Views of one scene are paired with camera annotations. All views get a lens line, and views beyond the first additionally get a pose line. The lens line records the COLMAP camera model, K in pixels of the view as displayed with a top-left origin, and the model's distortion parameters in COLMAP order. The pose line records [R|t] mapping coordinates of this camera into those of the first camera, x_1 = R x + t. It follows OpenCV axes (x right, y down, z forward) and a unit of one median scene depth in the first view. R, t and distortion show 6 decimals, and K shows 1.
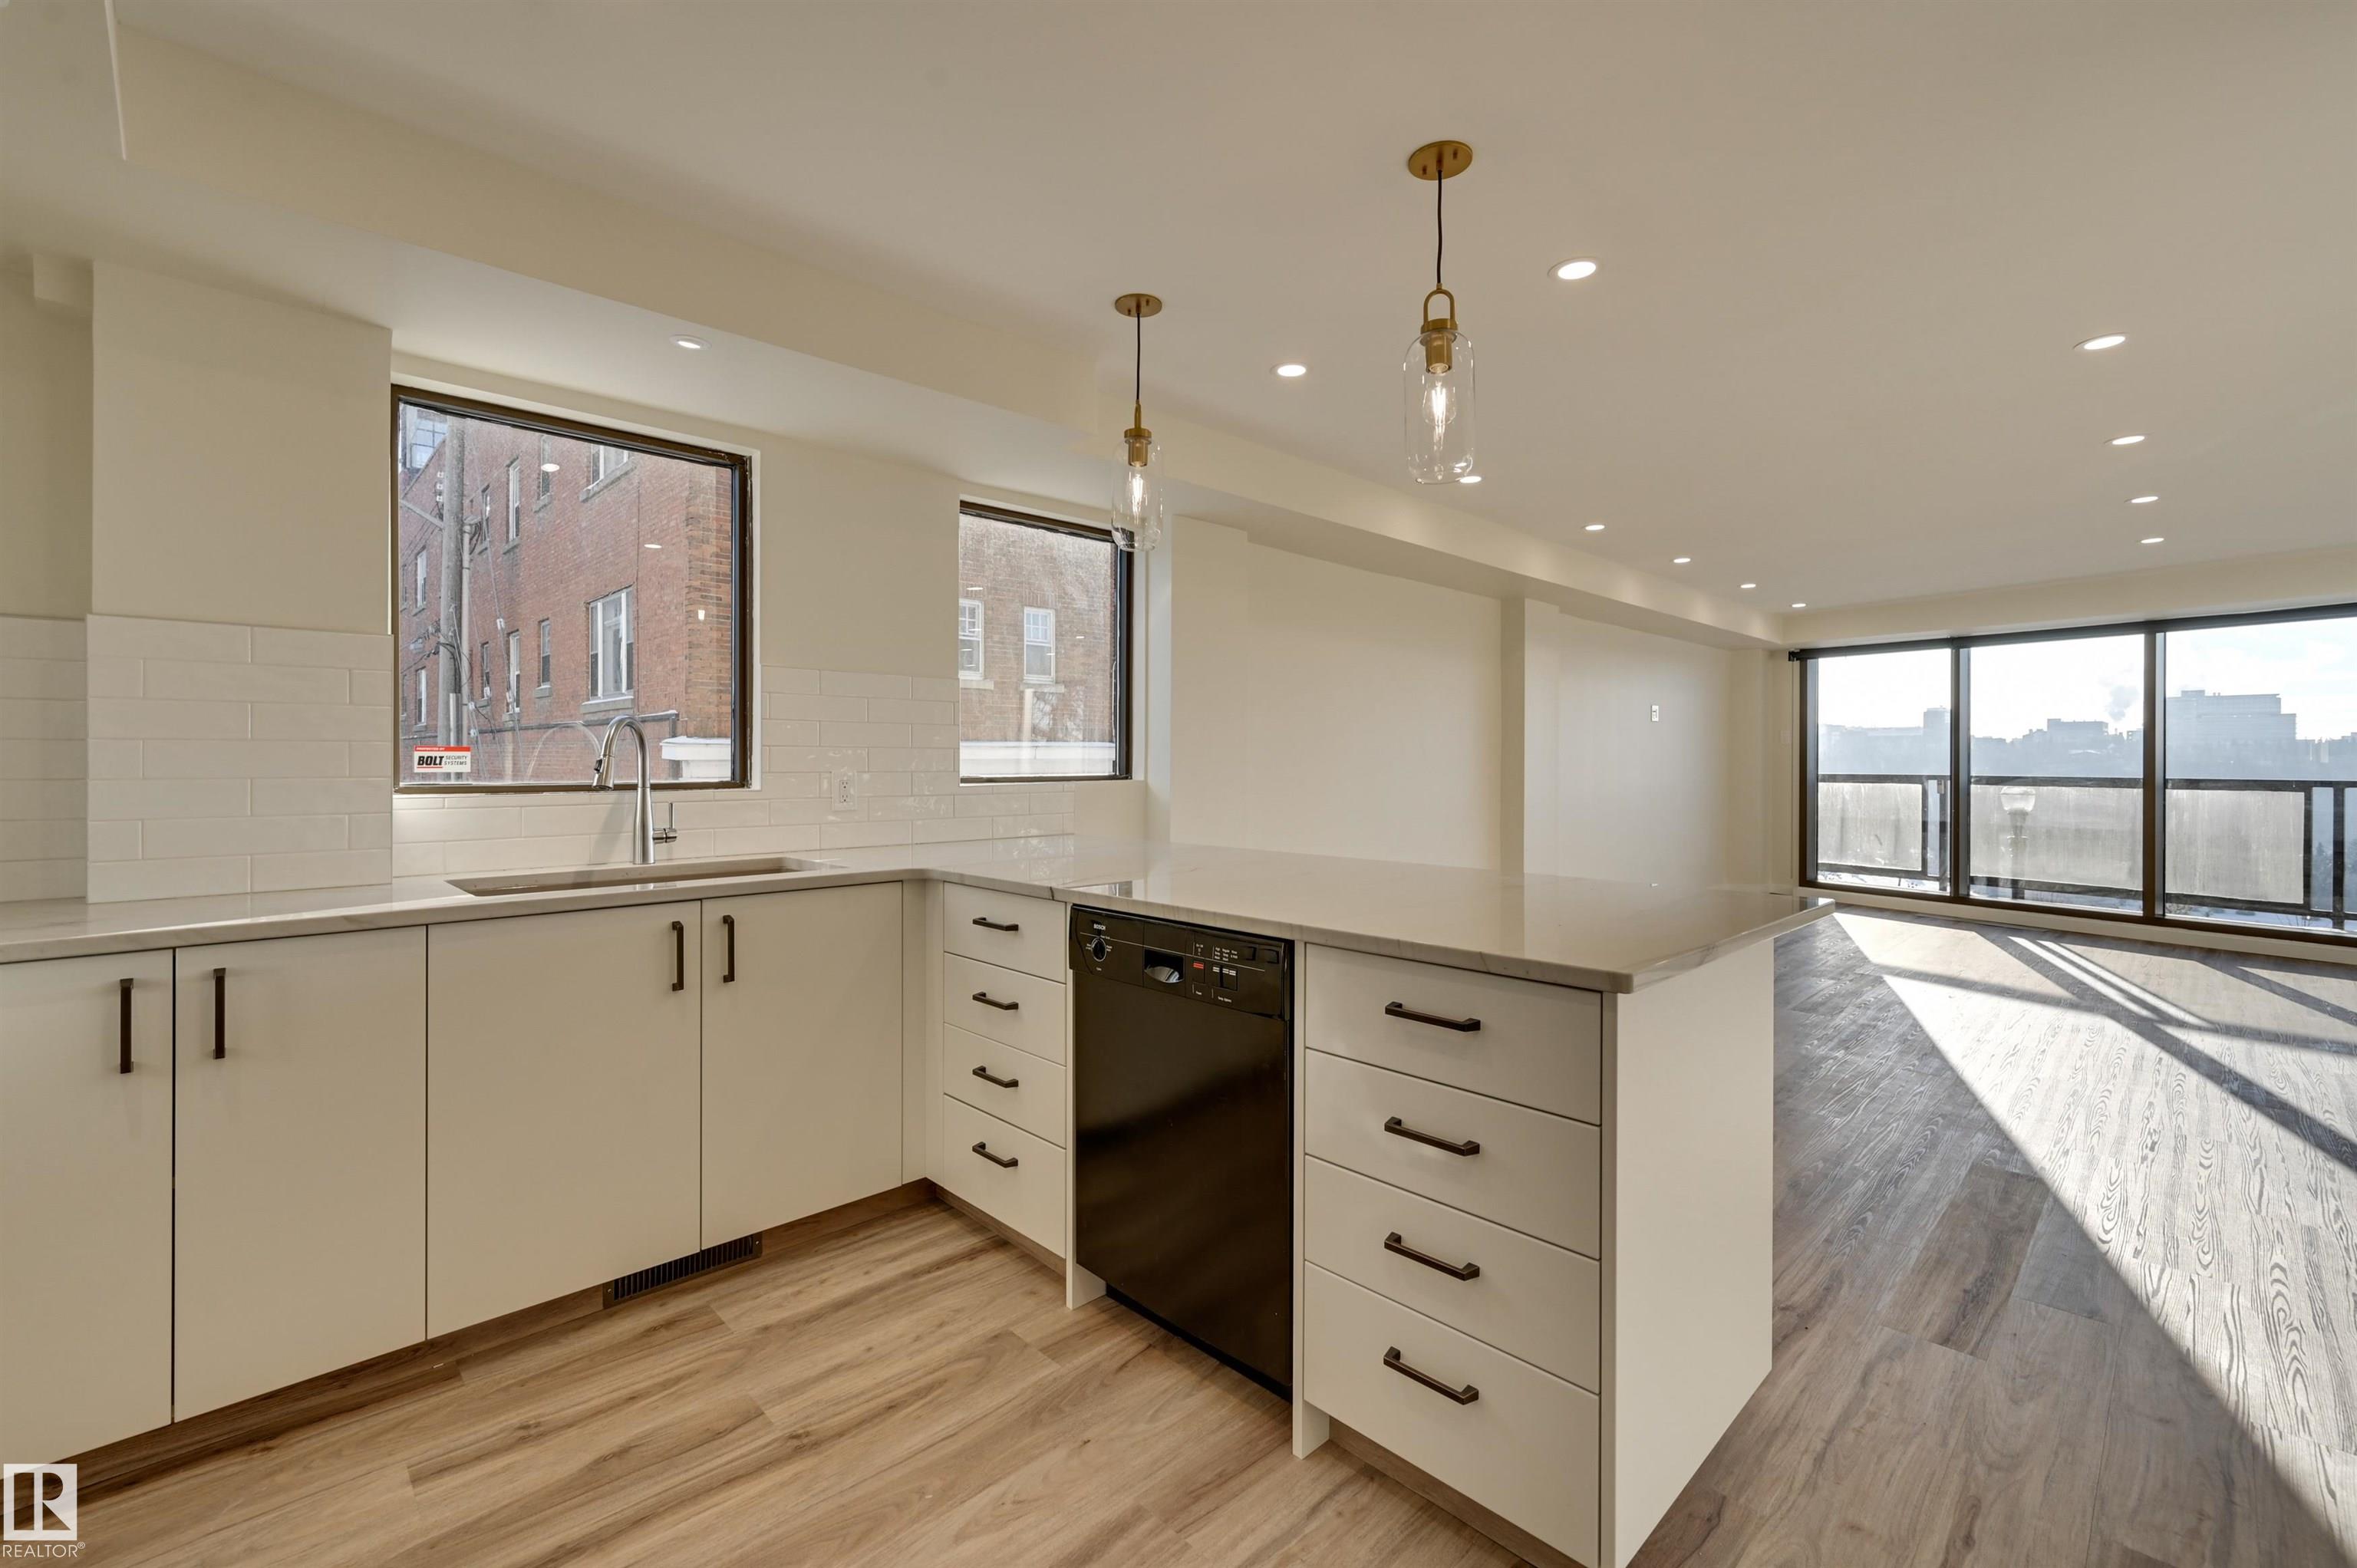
lens RADIAL K [[1019.0, 0, 1185.2], [0, 1019.0, 772.0], [0, 0, 1]] dist [0.003125, -0.000303]
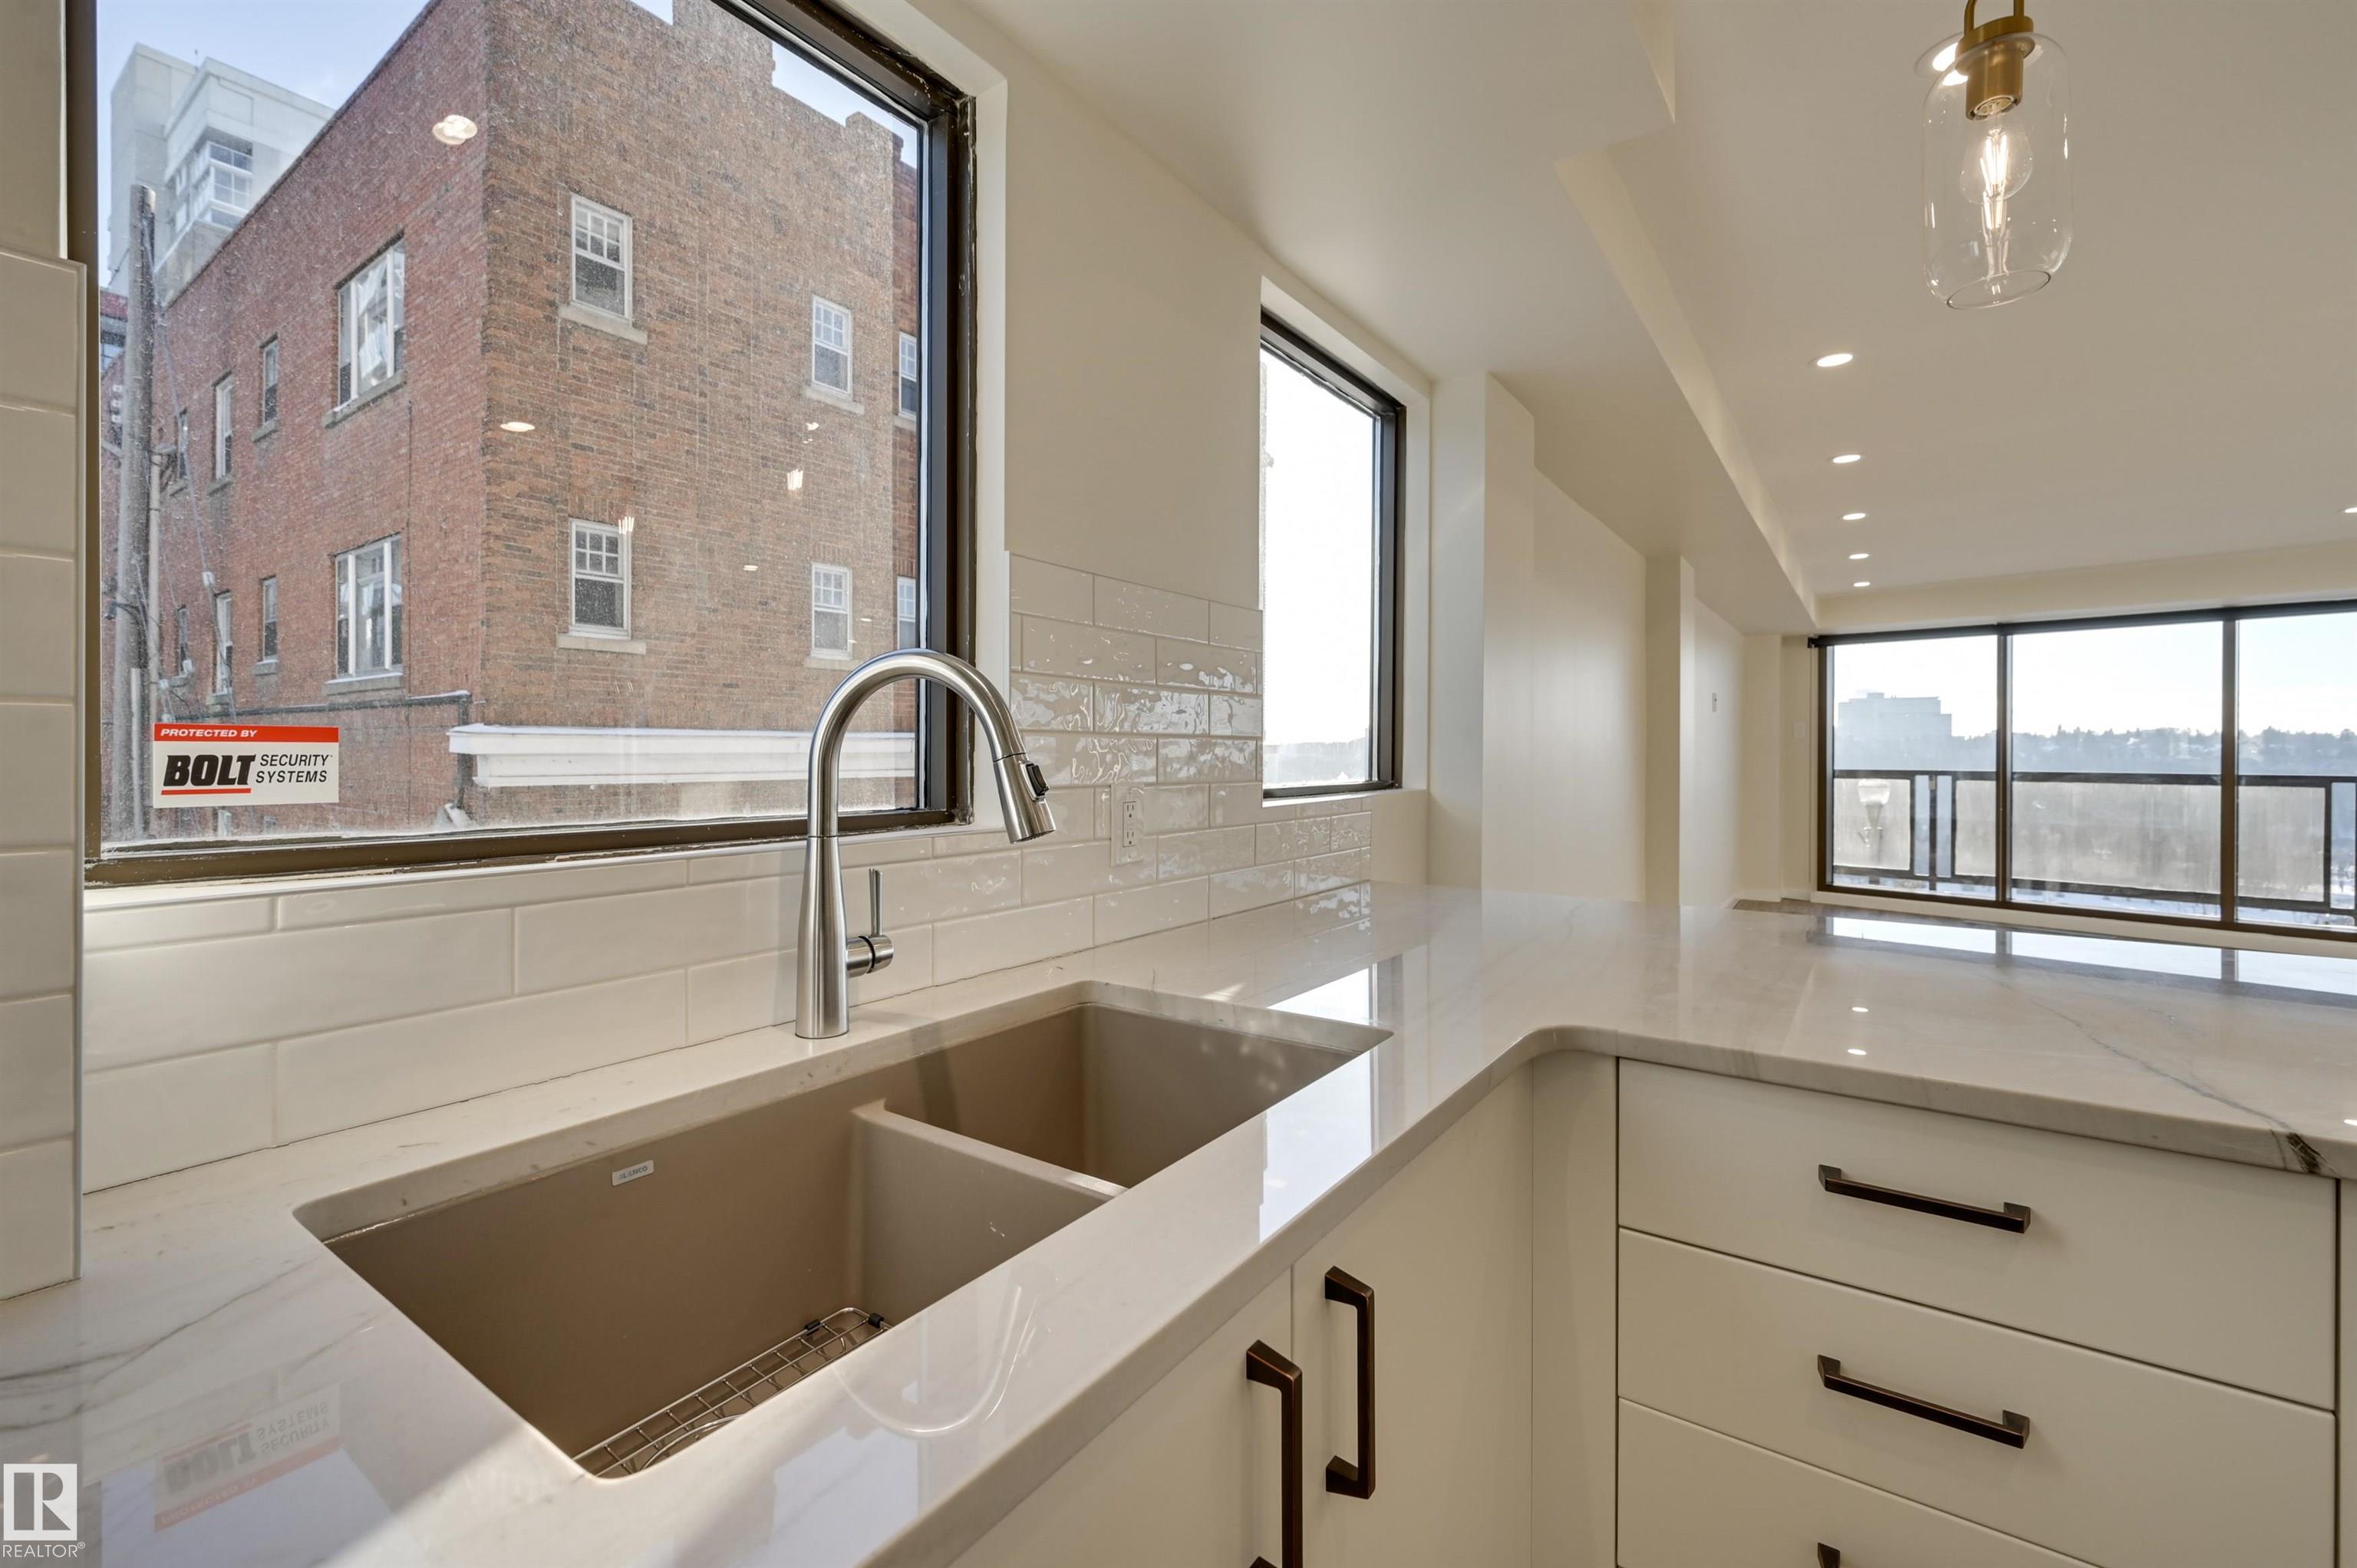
lens RADIAL K [[1019.0, 0, 1153.5], [0, 1019.0, 762.0], [0, 0, 1]] dist [0.003125, -0.000303]
pose [[0.986264, -0.001017, 0.165176, -0.145494], [0.001454, 0.999996, -0.002524, -0.003558], [-0.165172, 0.002730, 0.986261, 0.185024]]
